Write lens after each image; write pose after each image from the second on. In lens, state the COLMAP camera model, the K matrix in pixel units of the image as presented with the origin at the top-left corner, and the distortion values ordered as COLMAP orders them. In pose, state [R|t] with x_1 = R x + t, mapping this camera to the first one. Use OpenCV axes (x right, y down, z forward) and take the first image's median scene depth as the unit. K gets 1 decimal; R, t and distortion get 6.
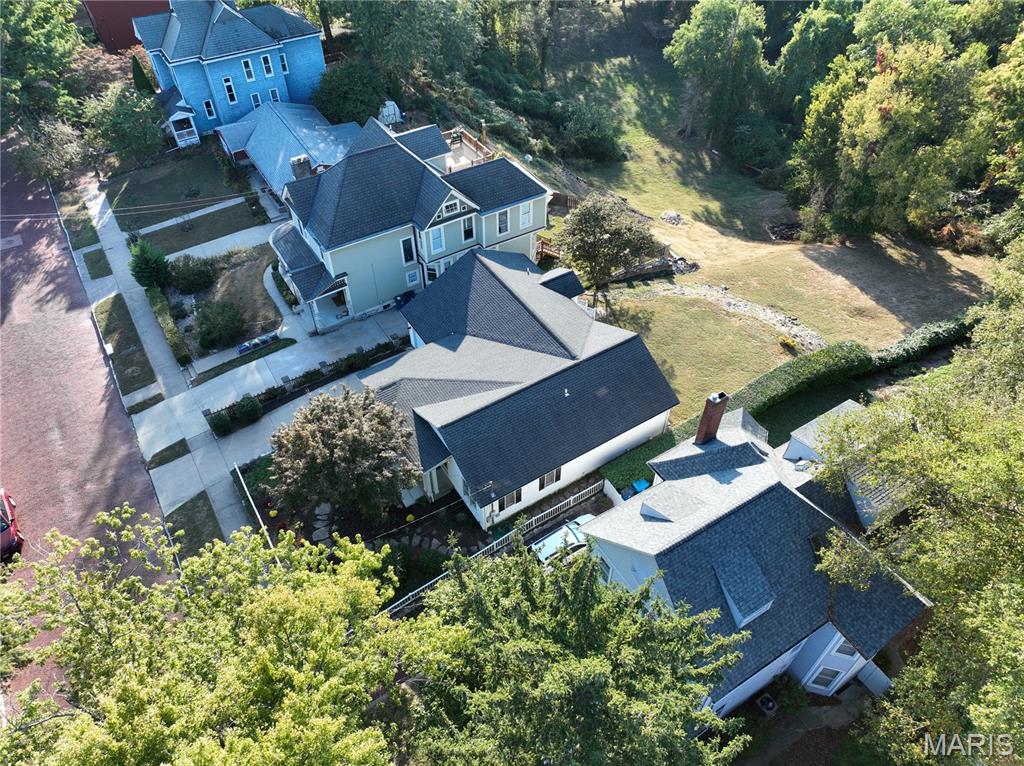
lens RADIAL K [[719.6, 0, 516.4], [0, 719.6, 382.5], [0, 0, 1]] dist [-0.007542, 0.026211]
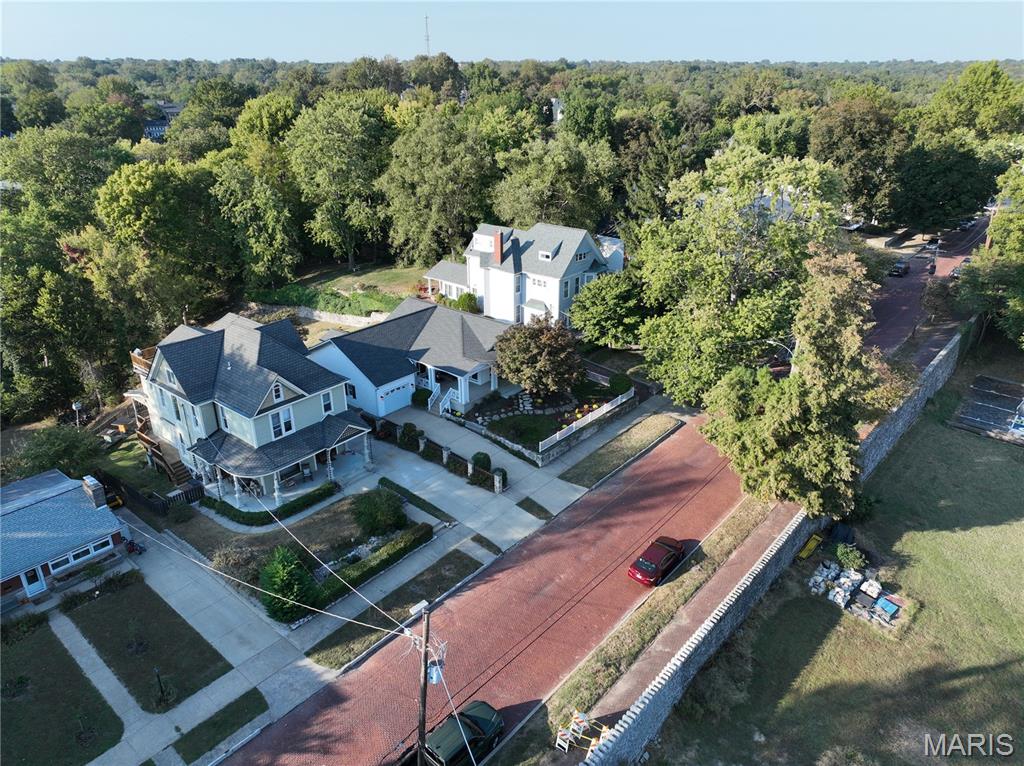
lens RADIAL K [[719.6, 0, 517.5], [0, 719.6, 382.0], [0, 0, 1]] dist [-0.007542, 0.026211]
pose [[-0.305056, -0.381001, 0.872800, -0.982264], [0.693086, 0.539718, 0.477845, -0.396489], [-0.653125, 0.750695, 0.099423, 0.549226]]
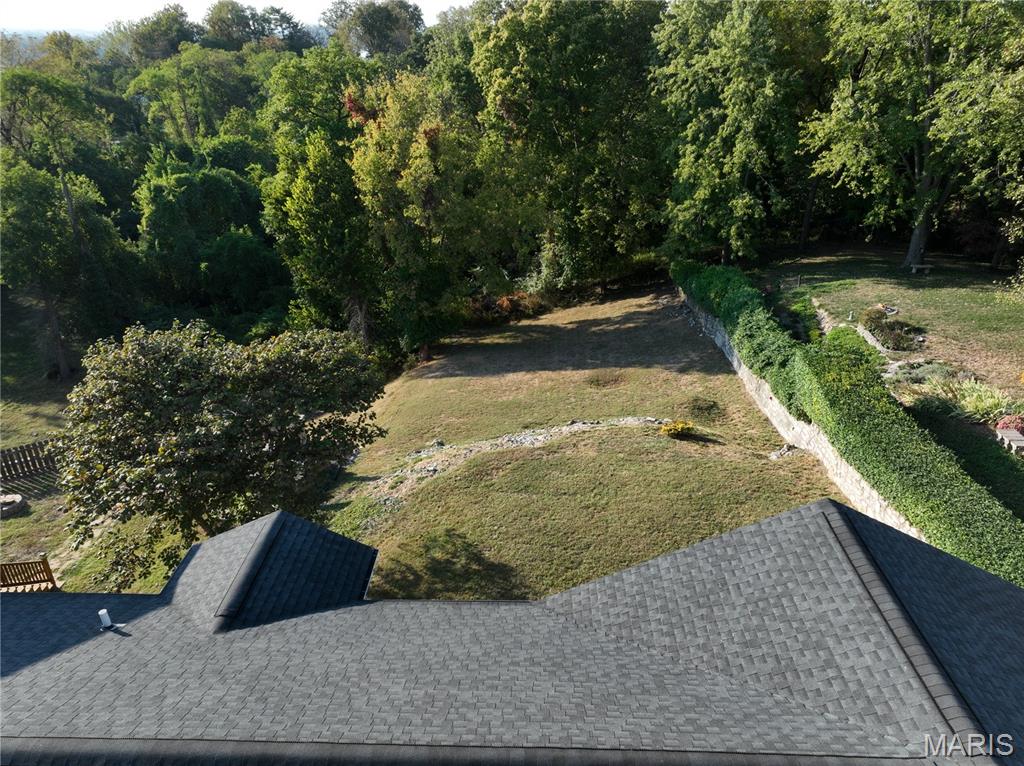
lens RADIAL K [[719.6, 0, 515.6], [0, 719.6, 381.4], [0, 0, 1]] dist [-0.007542, 0.026211]
pose [[0.555892, -0.362746, 0.747930, -0.035789], [0.602078, 0.796074, -0.061393, -0.099164], [-0.573137, 0.484440, 0.660933, 0.593435]]
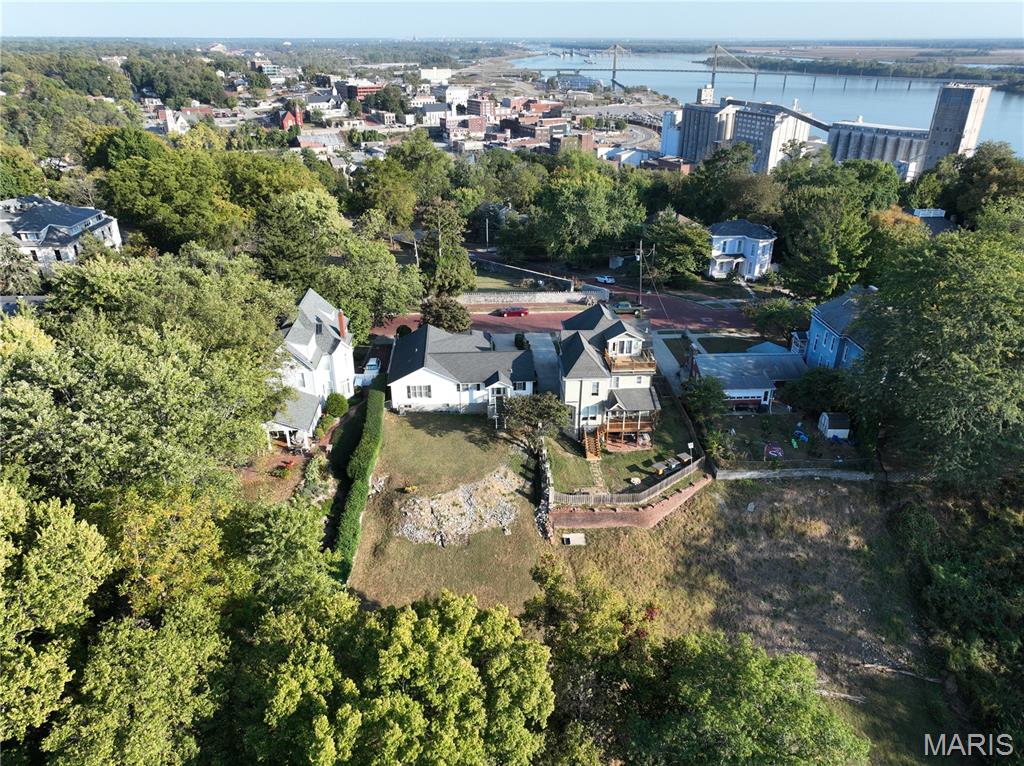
lens RADIAL K [[719.6, 0, 518.3], [0, 719.6, 383.1], [0, 0, 1]] dist [-0.007542, 0.026211]
pose [[-0.468992, 0.384284, -0.795218, 1.058027], [-0.645093, 0.465930, 0.605611, -0.912283], [0.603243, 0.797016, 0.029382, 0.760424]]
